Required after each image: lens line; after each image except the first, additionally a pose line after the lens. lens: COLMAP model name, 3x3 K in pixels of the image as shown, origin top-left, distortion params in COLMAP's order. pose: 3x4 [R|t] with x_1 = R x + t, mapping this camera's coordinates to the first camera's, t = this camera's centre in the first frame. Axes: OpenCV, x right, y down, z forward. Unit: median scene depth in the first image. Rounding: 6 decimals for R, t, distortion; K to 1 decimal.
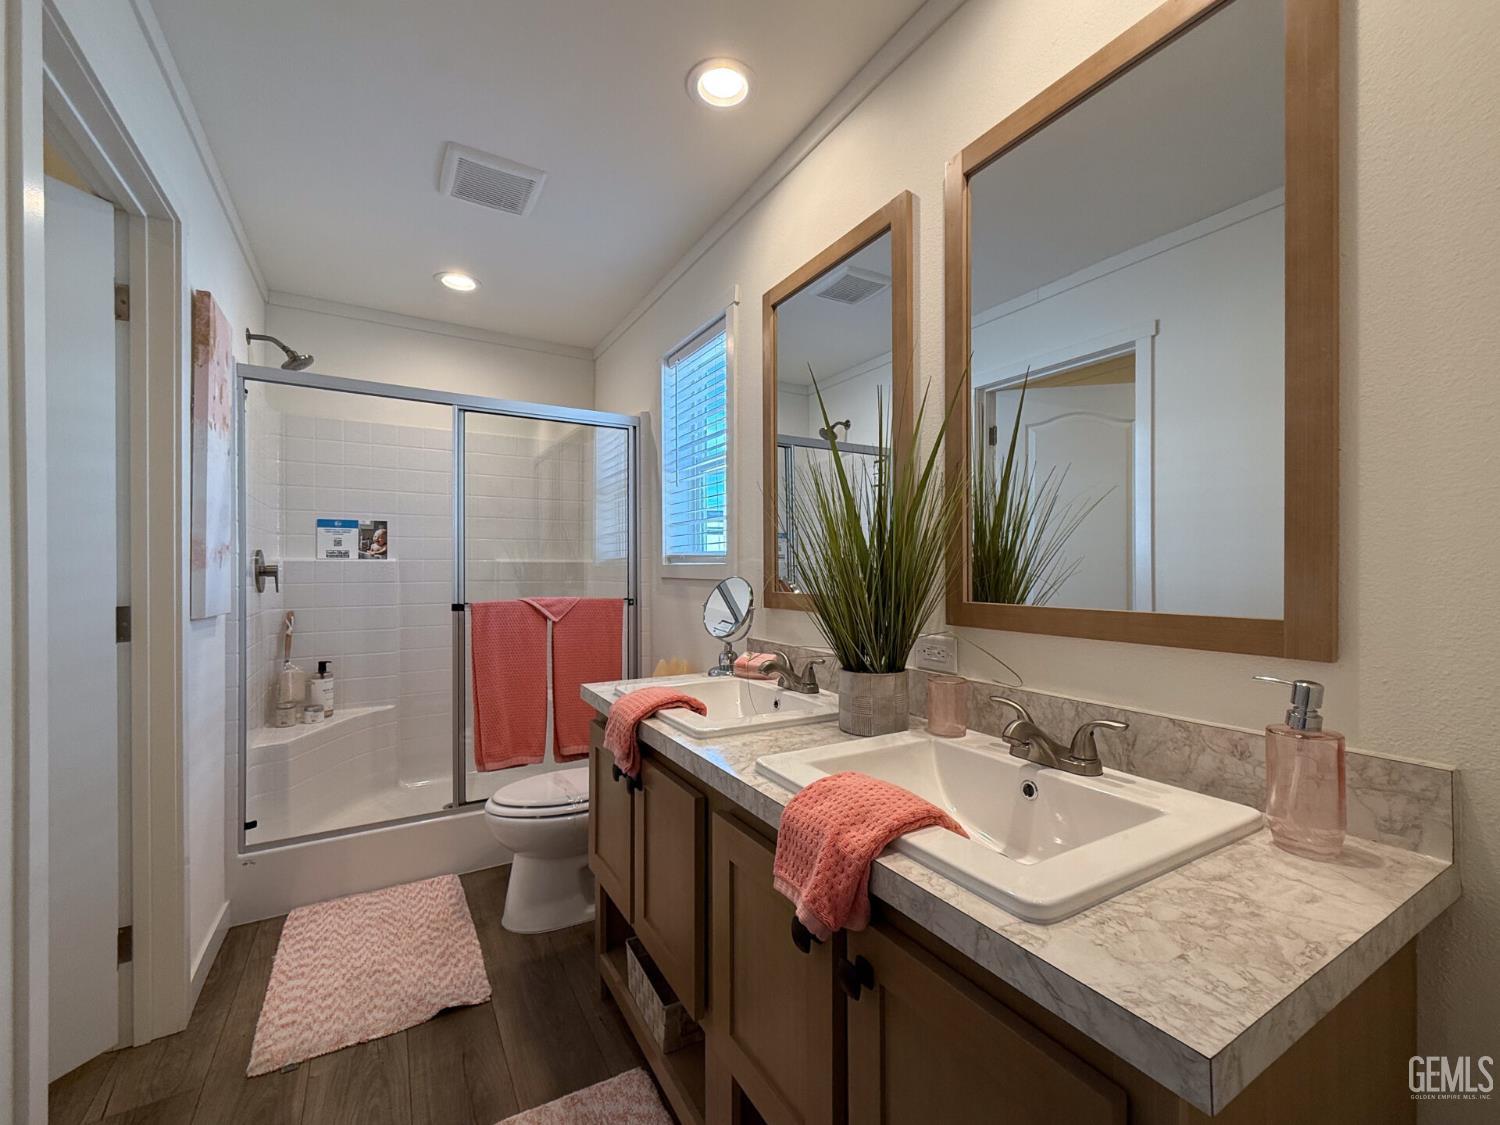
lens RADIAL K [[624.4, 0, 747.8], [0, 624.4, 566.8], [0, 0, 1]] dist [0.002039, 0.000174]
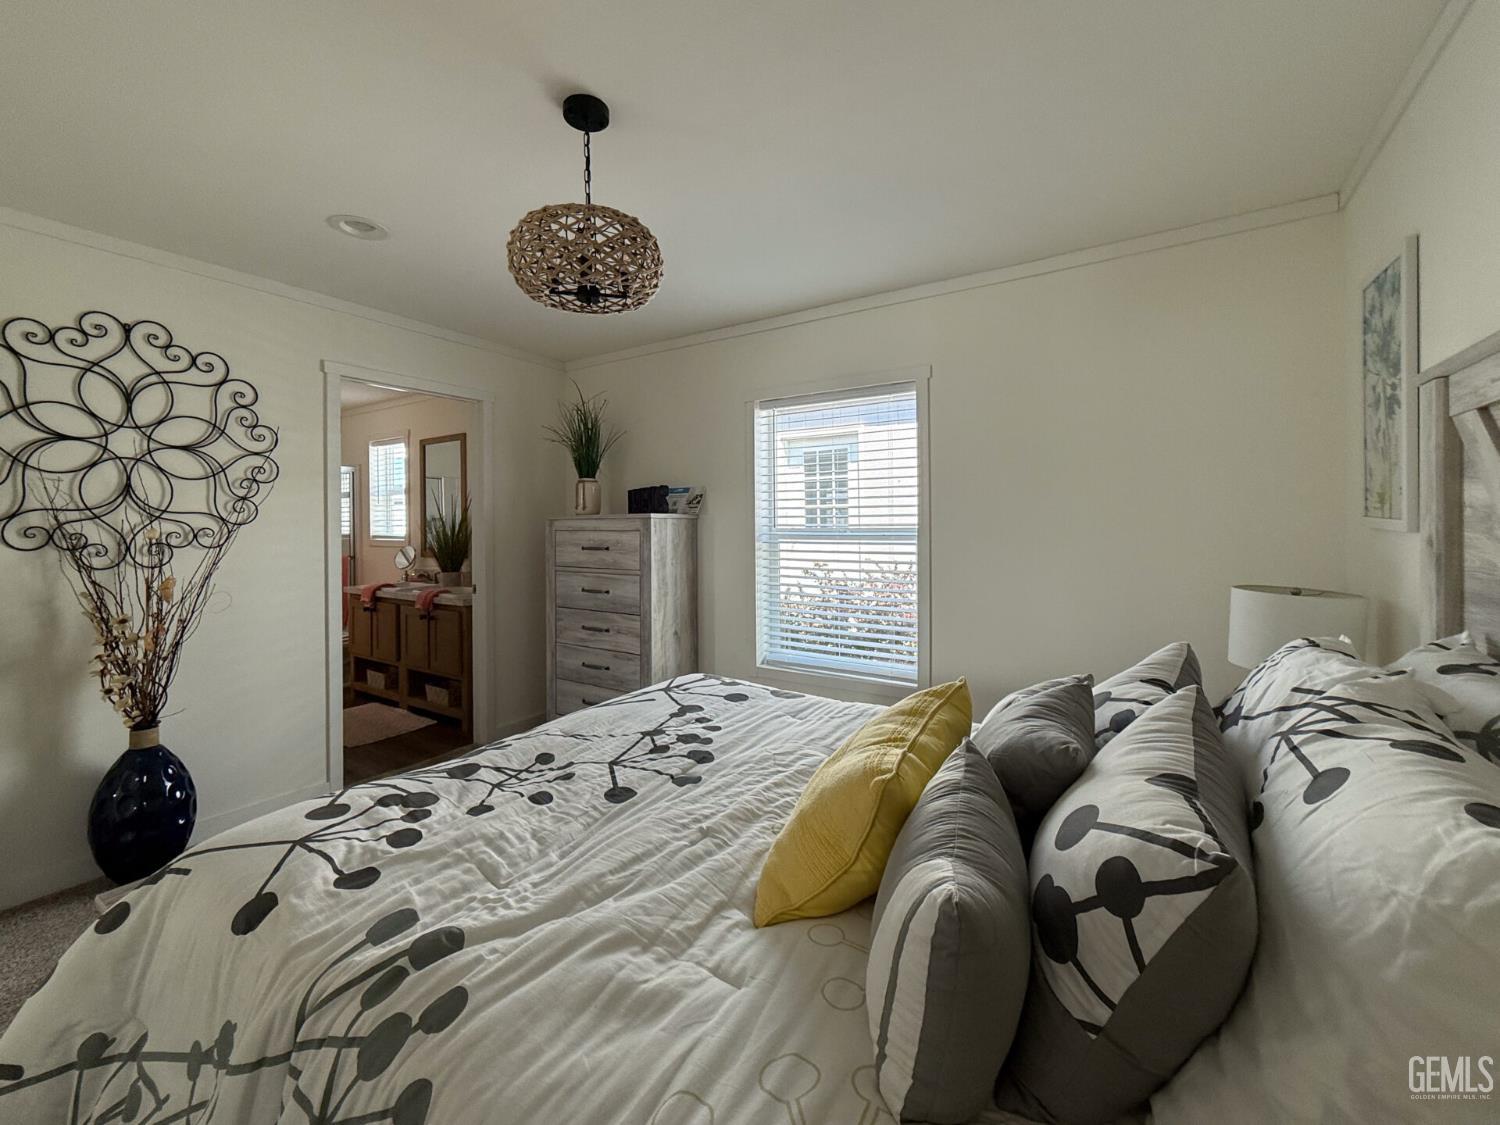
lens RADIAL K [[604.6, 0, 721.5], [0, 604.6, 511.4], [0, 0, 1]] dist [-0.000783, -0.000048]
pose [[0.915623, 0.002861, 0.402028, 0.127615], [0.006037, 0.999764, -0.020865, -0.051518], [-0.401993, 0.021531, 0.915389, -1.461342]]
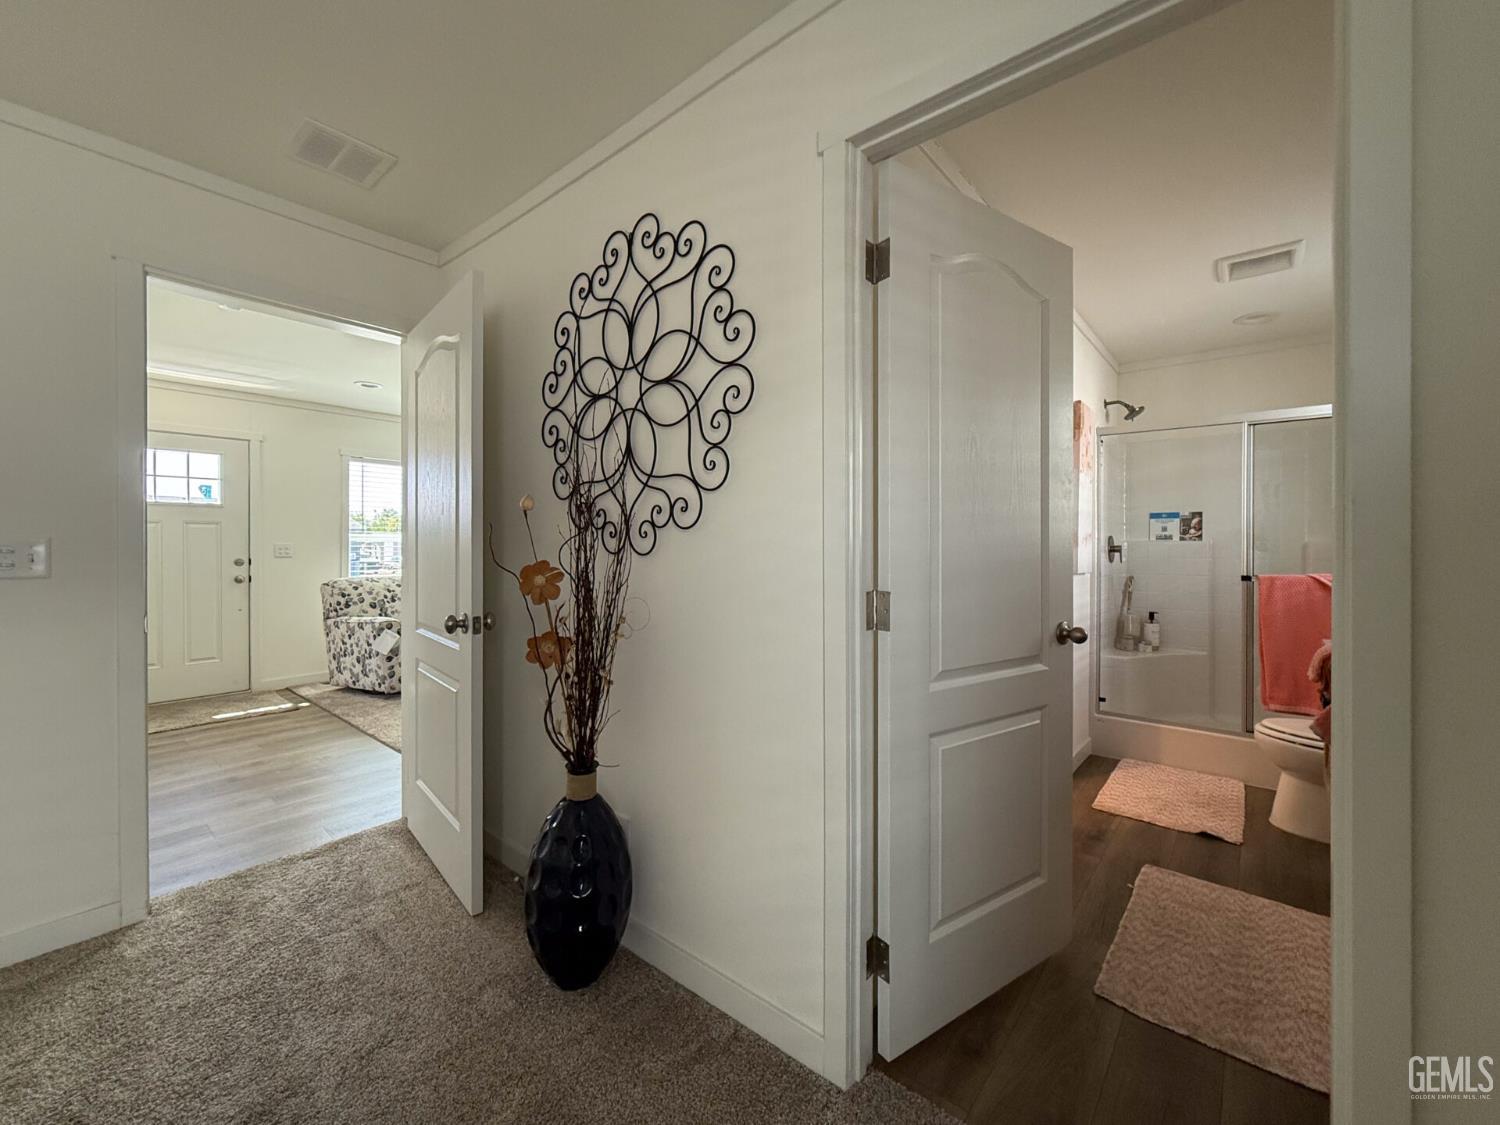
lens RADIAL K [[610.4, 0, 752.2], [0, 610.4, 548.4], [0, 0, 1]] dist [0.000719, 0.000115]
pose [[0.332665, 0.006559, -0.943022, 0.381138], [-0.002808, 0.999978, 0.005965, -0.001337], [0.943041, 0.000664, 0.332677, -0.379182]]
